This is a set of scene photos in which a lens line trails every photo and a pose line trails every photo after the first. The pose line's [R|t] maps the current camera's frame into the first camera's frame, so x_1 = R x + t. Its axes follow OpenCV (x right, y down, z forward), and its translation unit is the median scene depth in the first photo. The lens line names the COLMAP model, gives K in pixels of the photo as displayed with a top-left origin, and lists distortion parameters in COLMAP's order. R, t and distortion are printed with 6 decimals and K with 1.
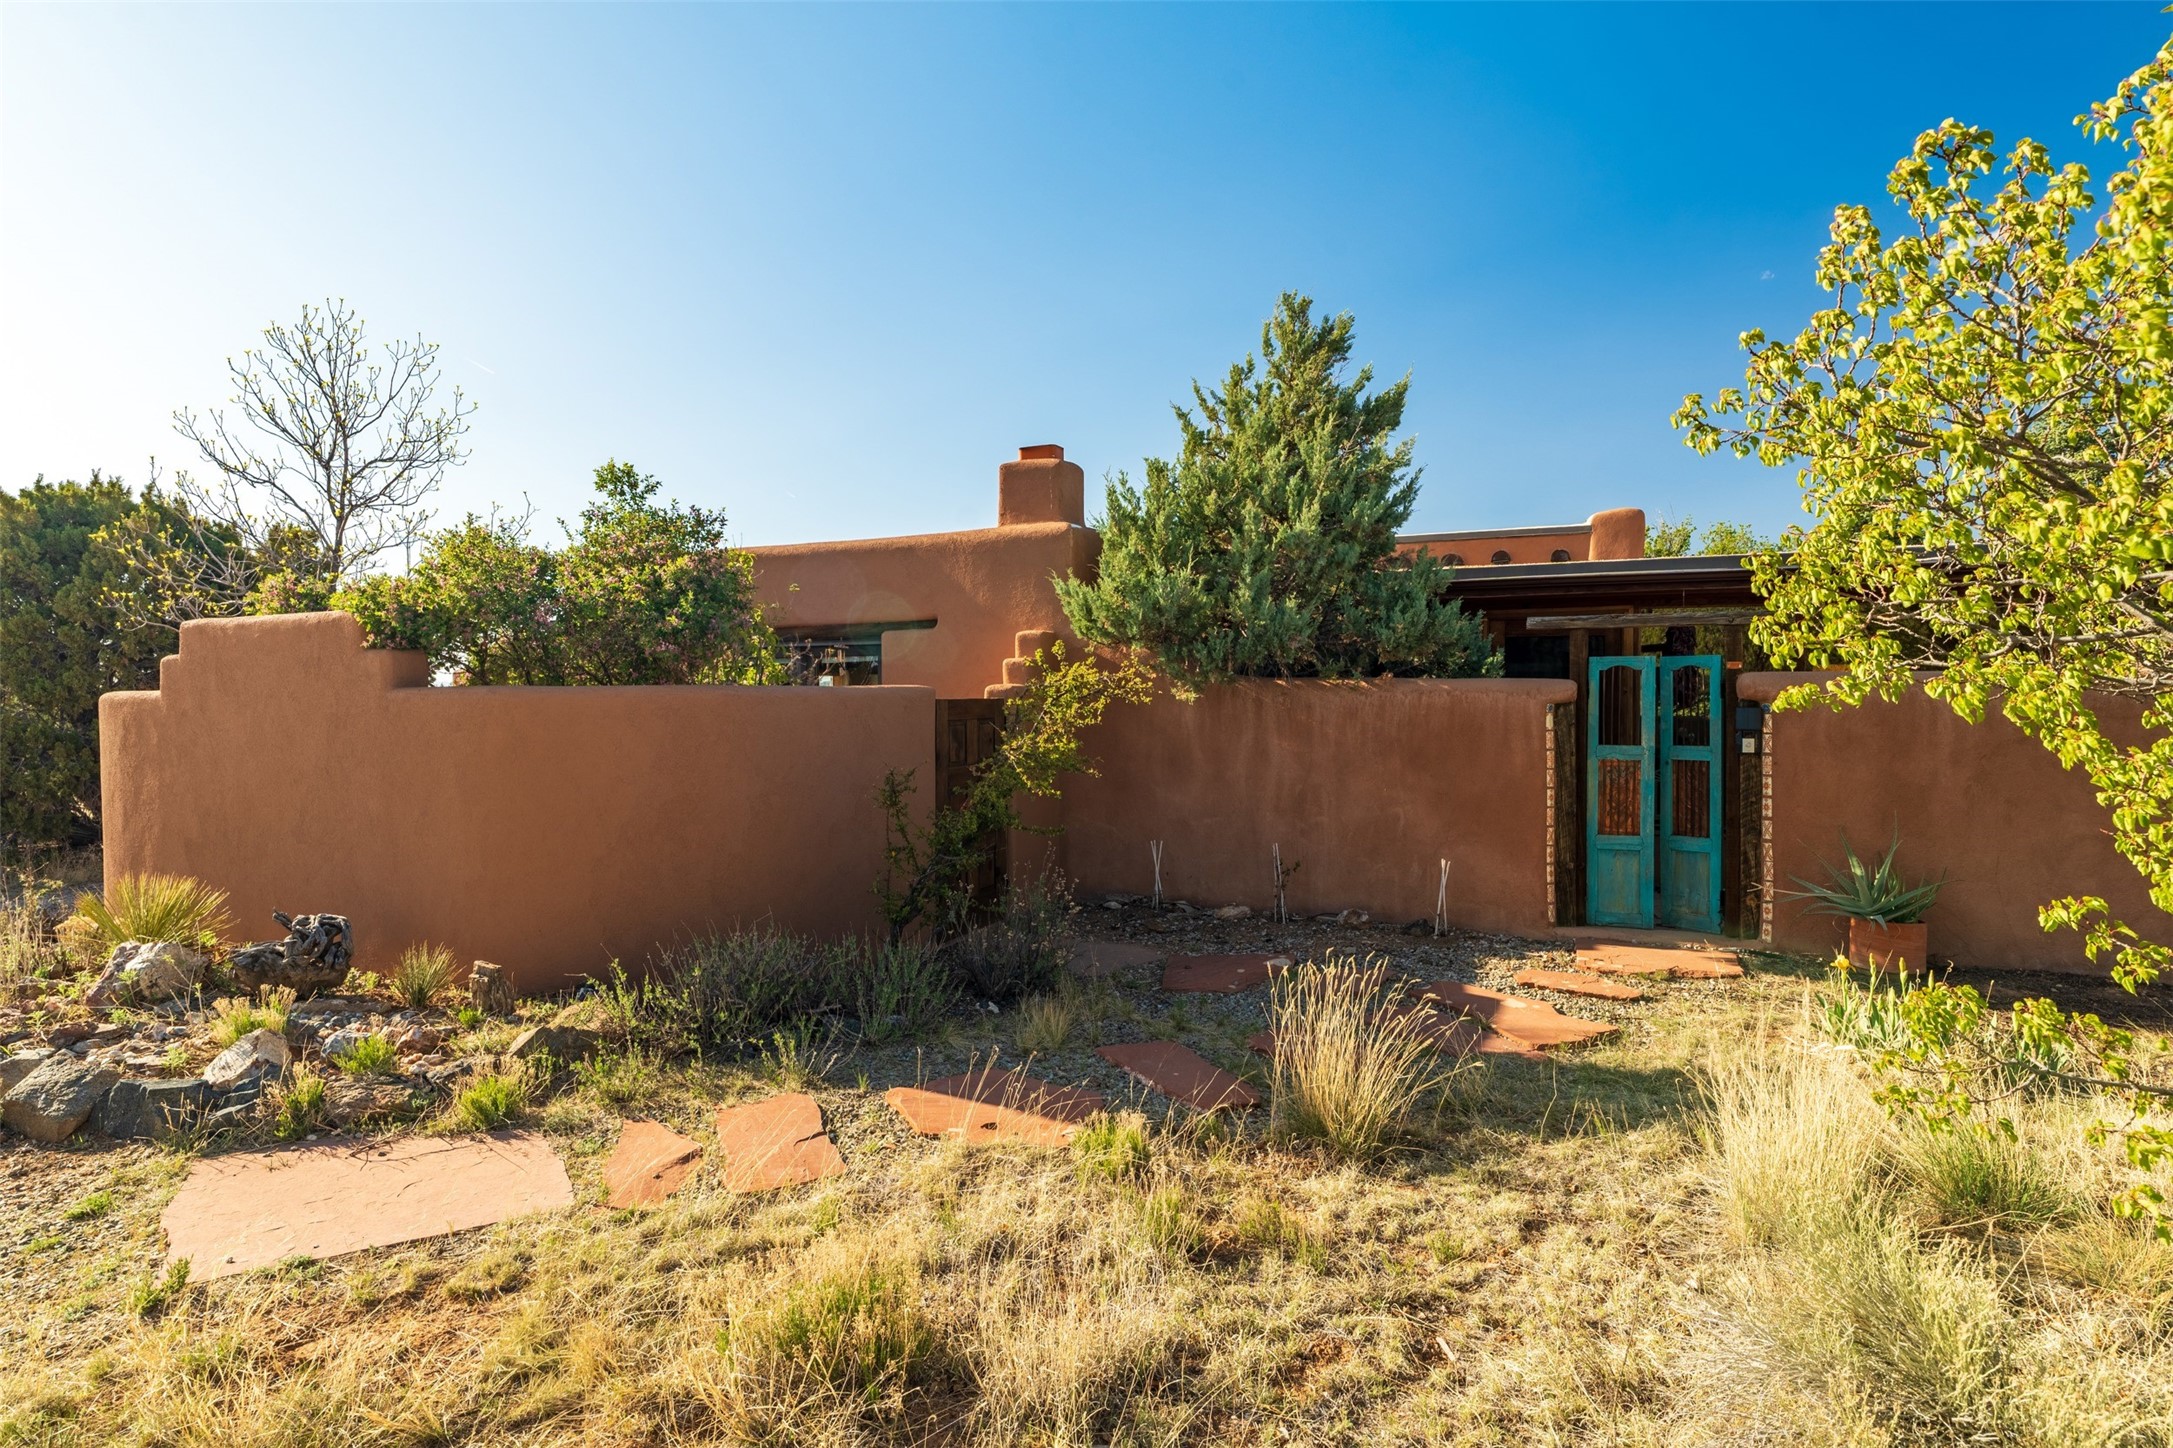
lens RADIAL K [[1108.6, 0, 1085.5], [0, 1108.6, 709.9], [0, 0, 1]] dist [0.000364, -0.000002]
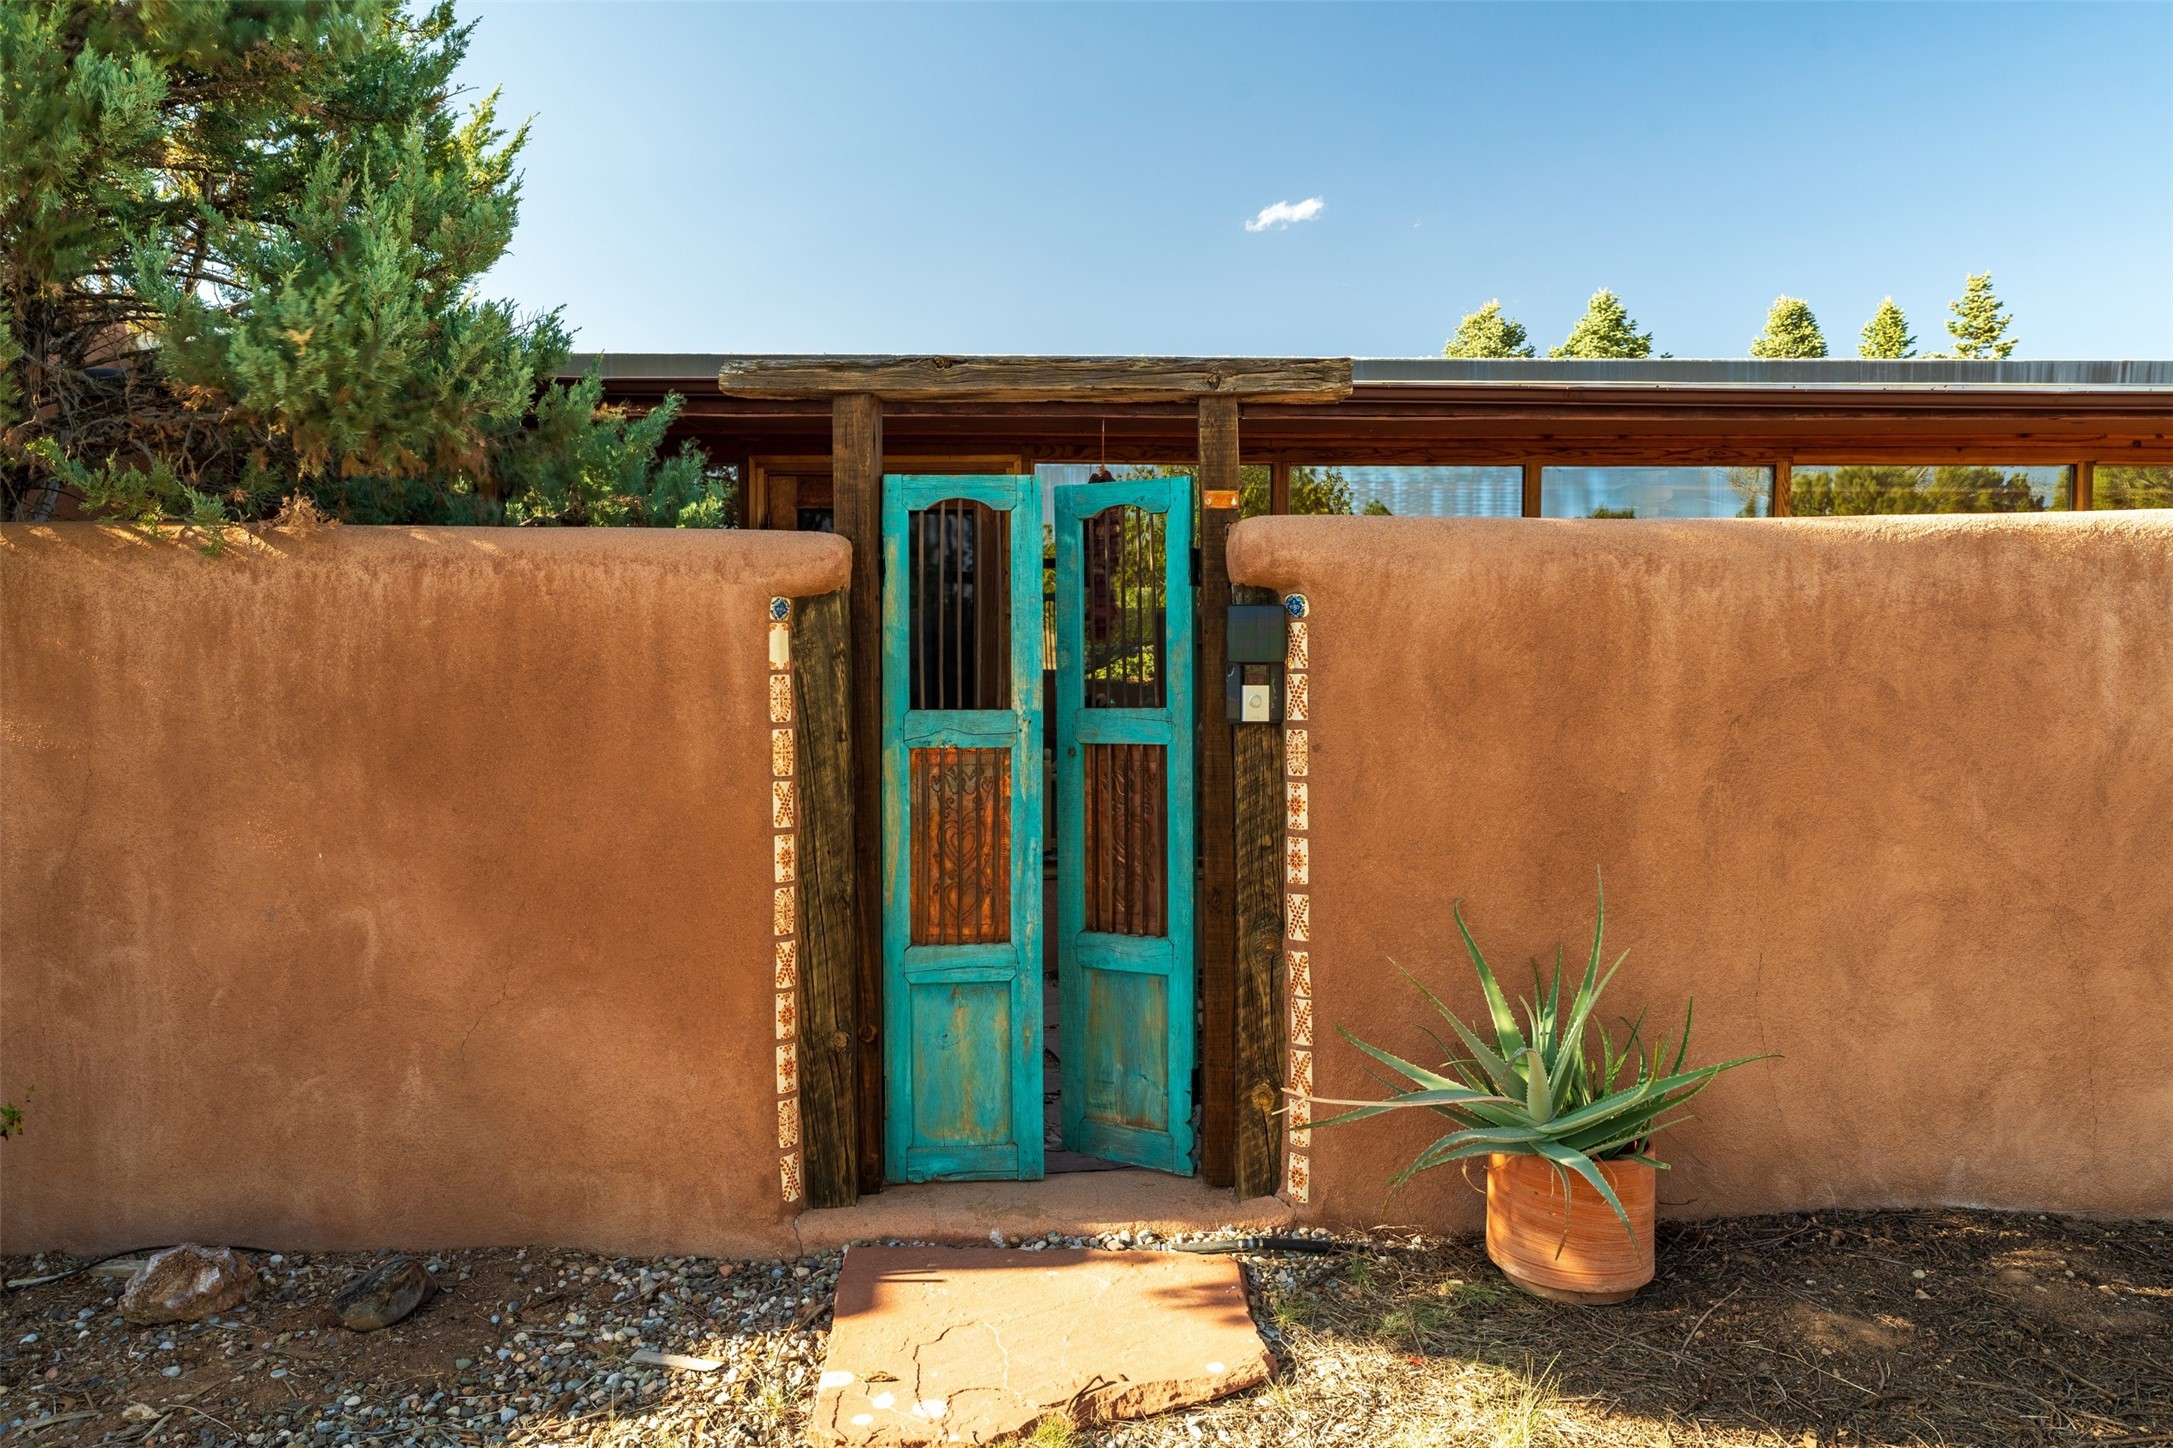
lens RADIAL K [[1377.1, 0, 1086.5], [0, 1377.1, 724.0], [0, 0, 1]] dist [0.004910, 0.001356]
pose [[0.884455, -0.021644, 0.466123, 0.300816], [0.006771, 0.999414, 0.033559, 0.021278], [-0.466576, -0.026525, 0.884083, 0.563999]]
